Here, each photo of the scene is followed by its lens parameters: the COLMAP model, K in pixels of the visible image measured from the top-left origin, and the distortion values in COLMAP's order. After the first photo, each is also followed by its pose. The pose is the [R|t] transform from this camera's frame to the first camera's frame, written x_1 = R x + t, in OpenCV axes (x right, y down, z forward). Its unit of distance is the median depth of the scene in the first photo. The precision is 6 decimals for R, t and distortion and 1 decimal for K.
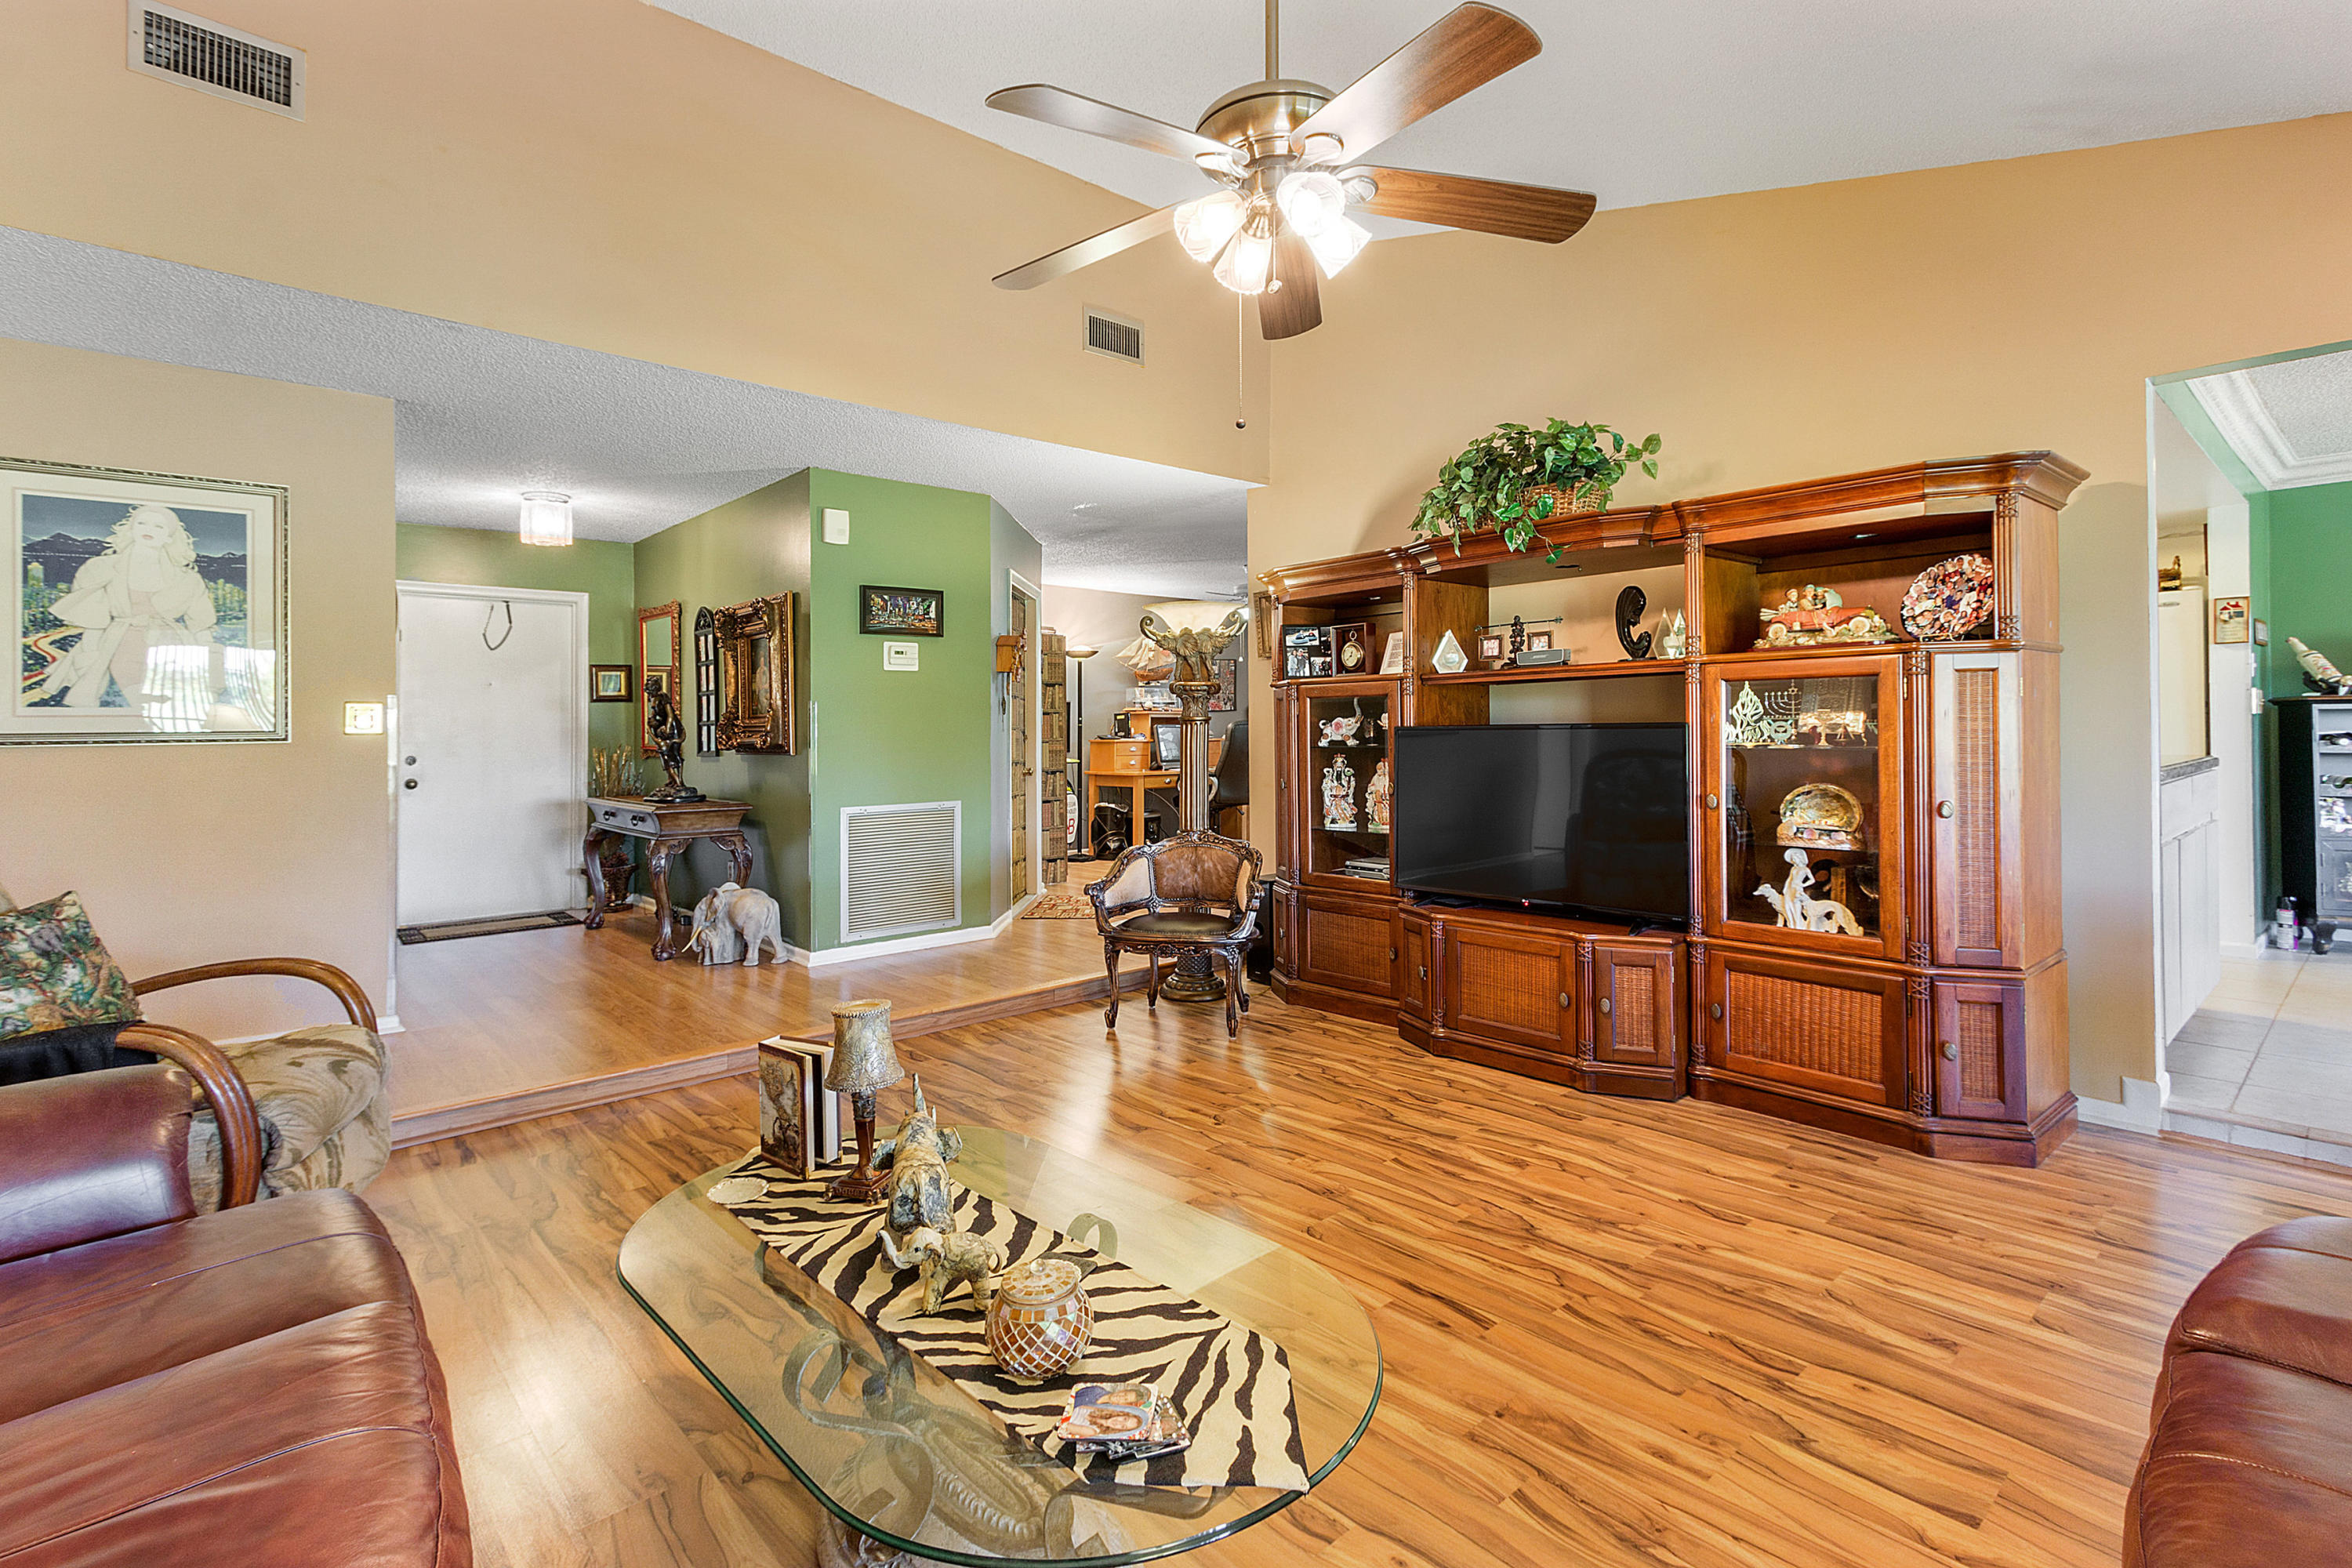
lens RADIAL K [[1066.6, 0, 1254.9], [0, 1066.6, 708.5], [0, 0, 1]] dist [-0.009962, -0.000361]
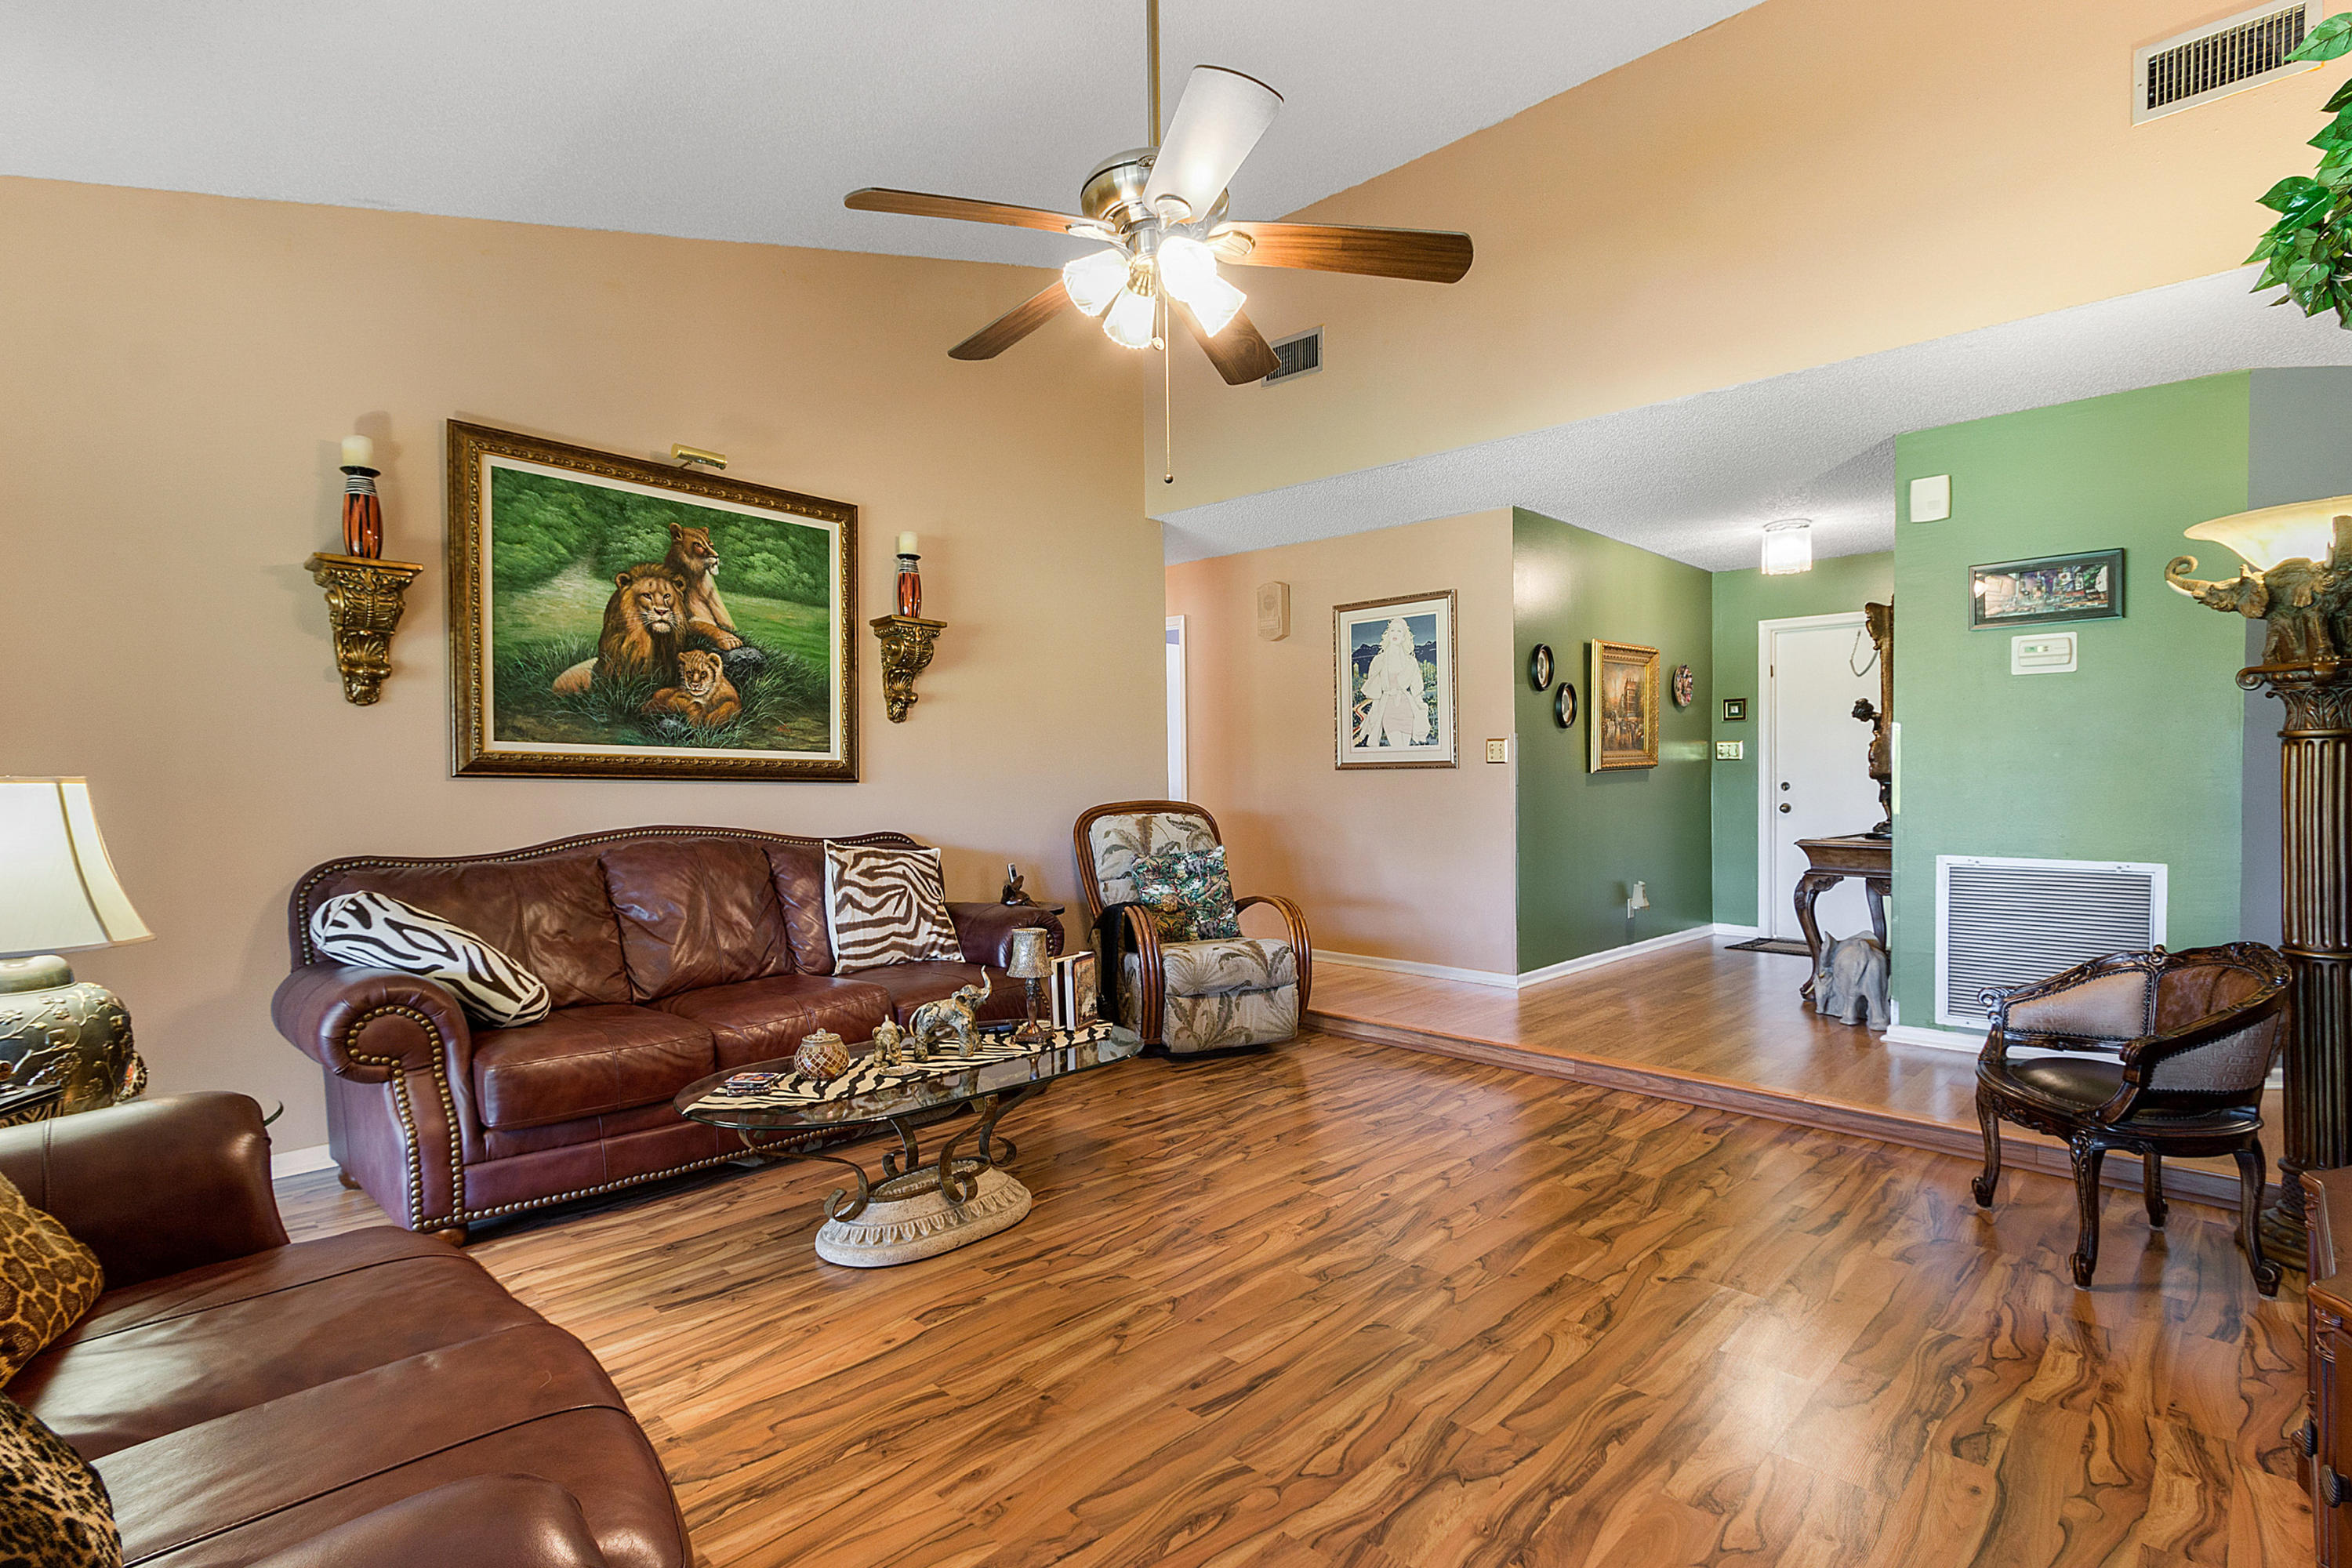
lens RADIAL K [[1198.2, 0, 1110.0], [0, 1198.2, 801.6], [0, 0, 1]] dist [0.003916, -0.000214]
pose [[0.003308, 0.036943, -0.999312, 0.772117], [0.025514, 0.998989, 0.037016, 0.003854], [0.999669, -0.025619, 0.002363, 0.577446]]
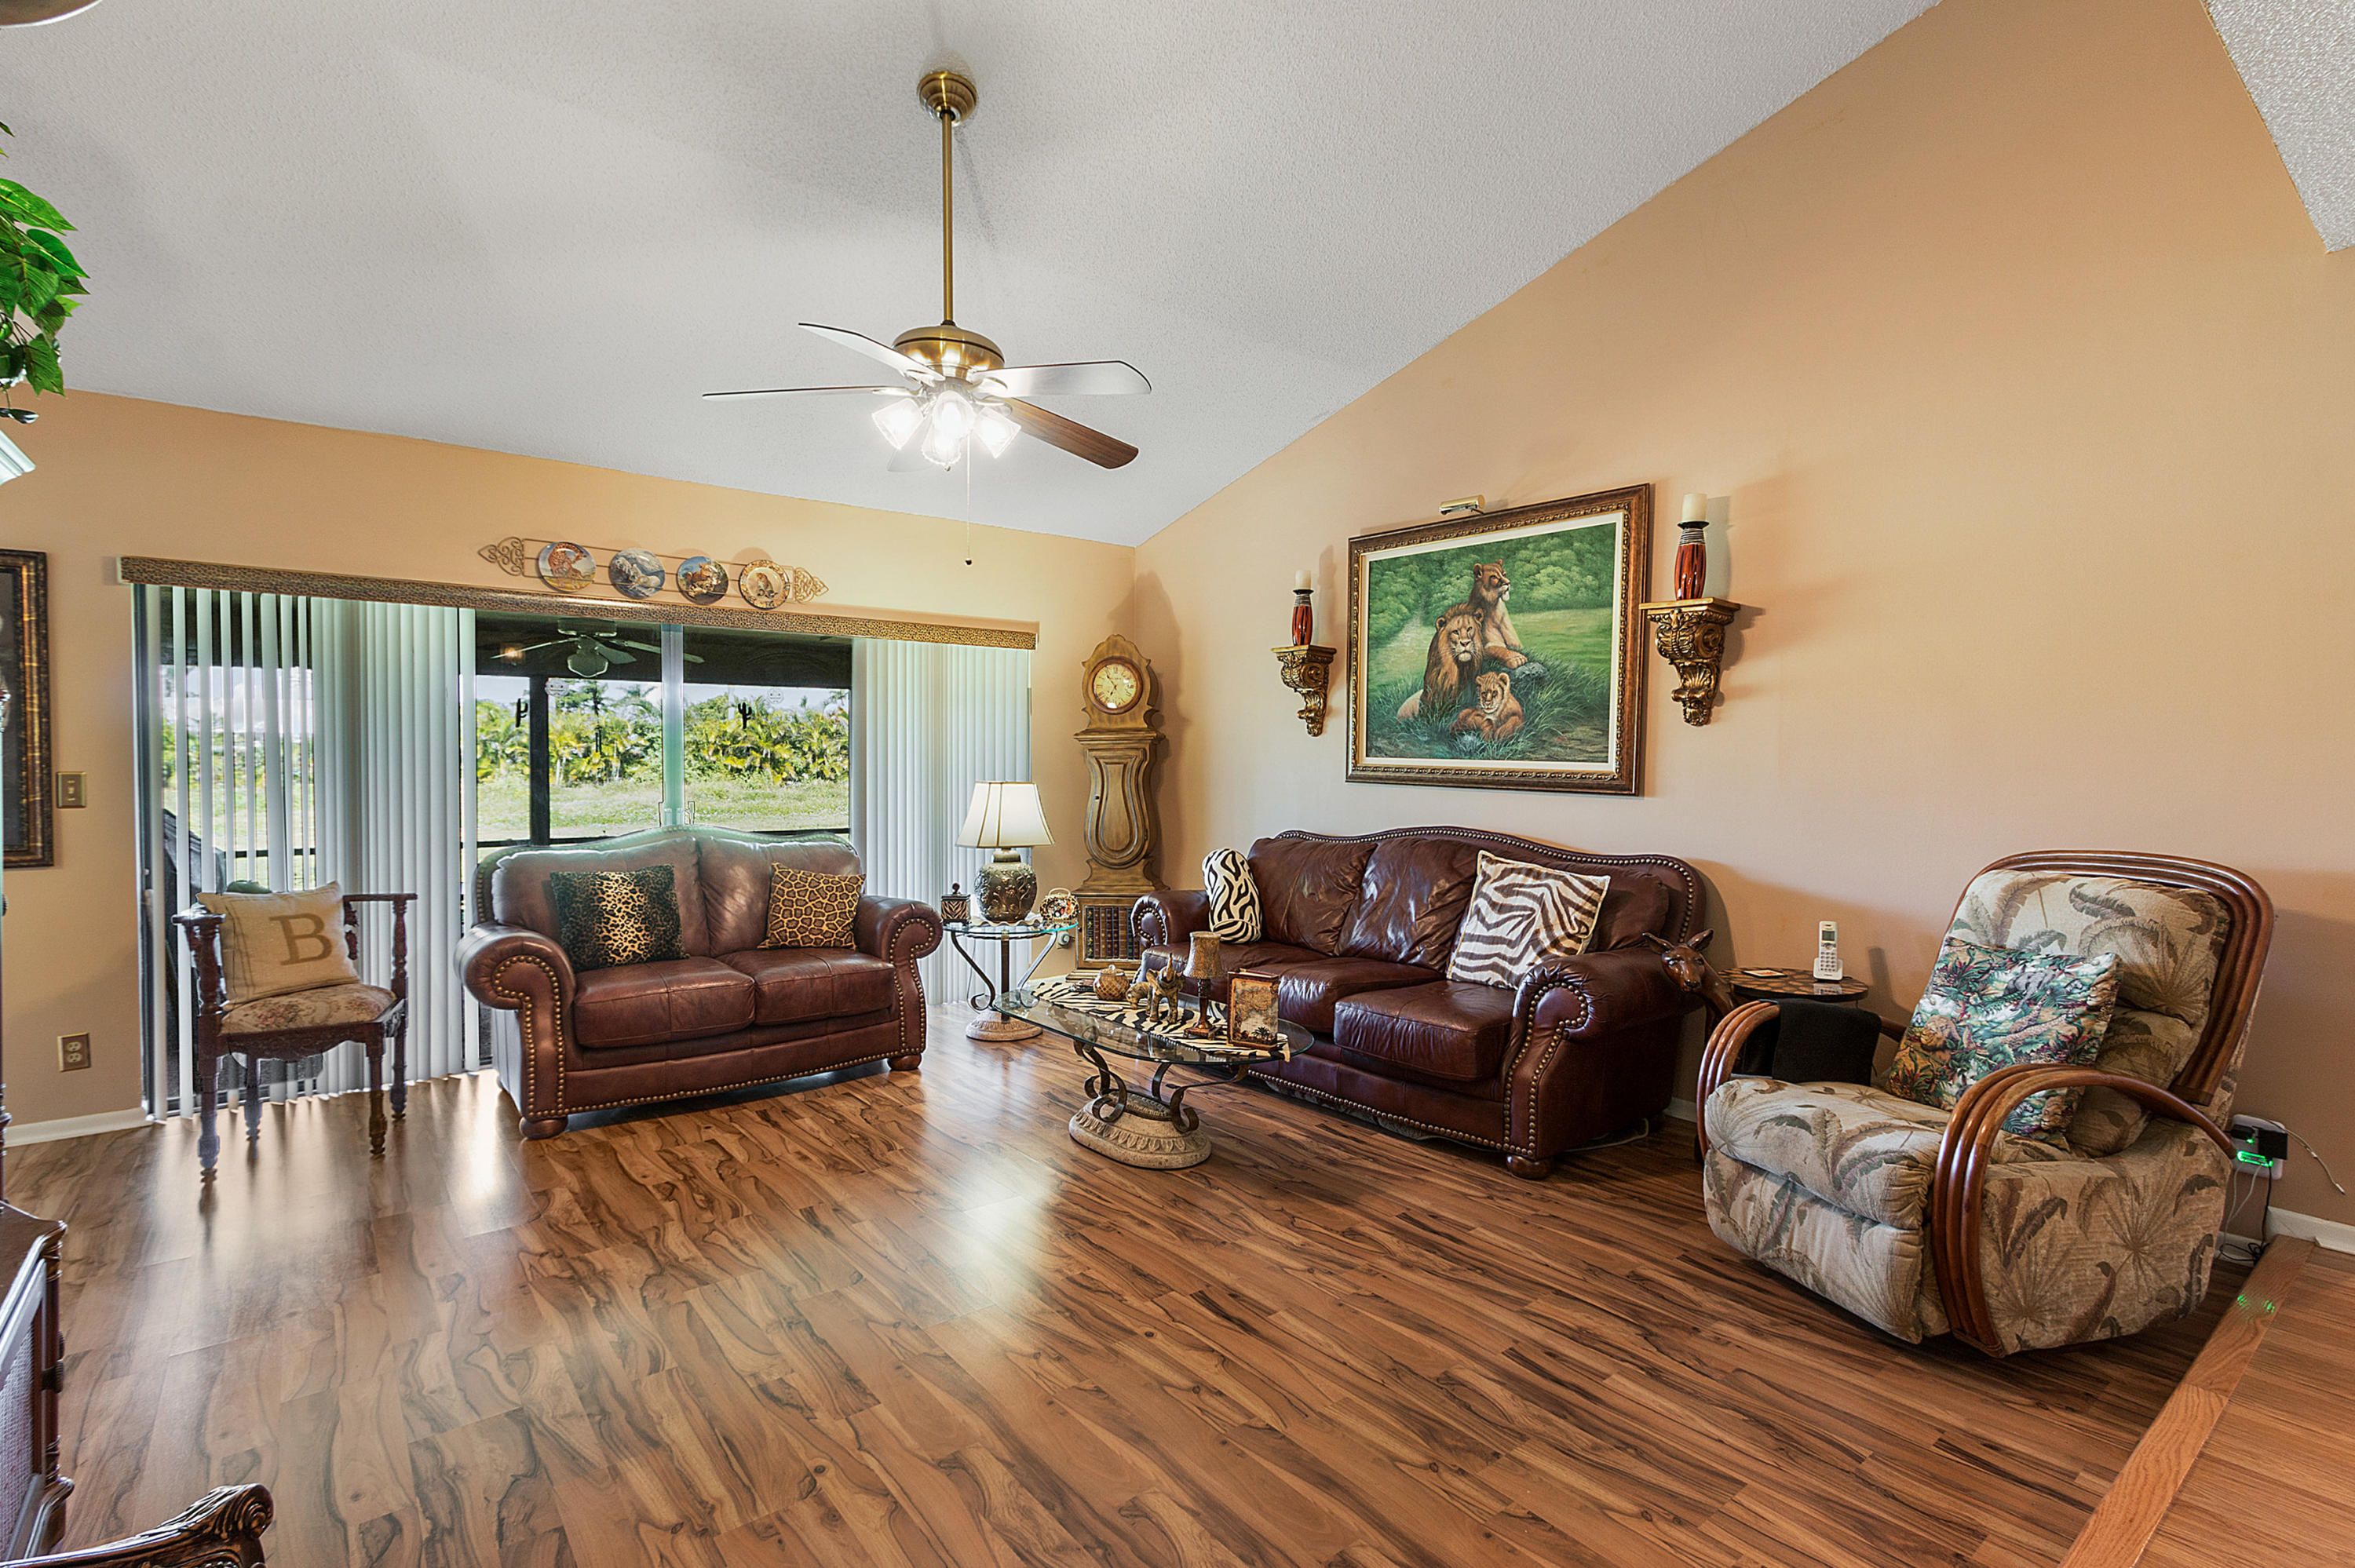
lens RADIAL K [[1141.7, 0, 1177.5], [0, 1141.7, 784.0], [0, 0, 1]] dist [0.007490, -0.000066]
pose [[-0.989948, 0.014014, 0.140736, -0.312458], [0.013914, 0.999902, -0.001691, 0.008581], [-0.140745, 0.000284, -0.990046, 1.524063]]
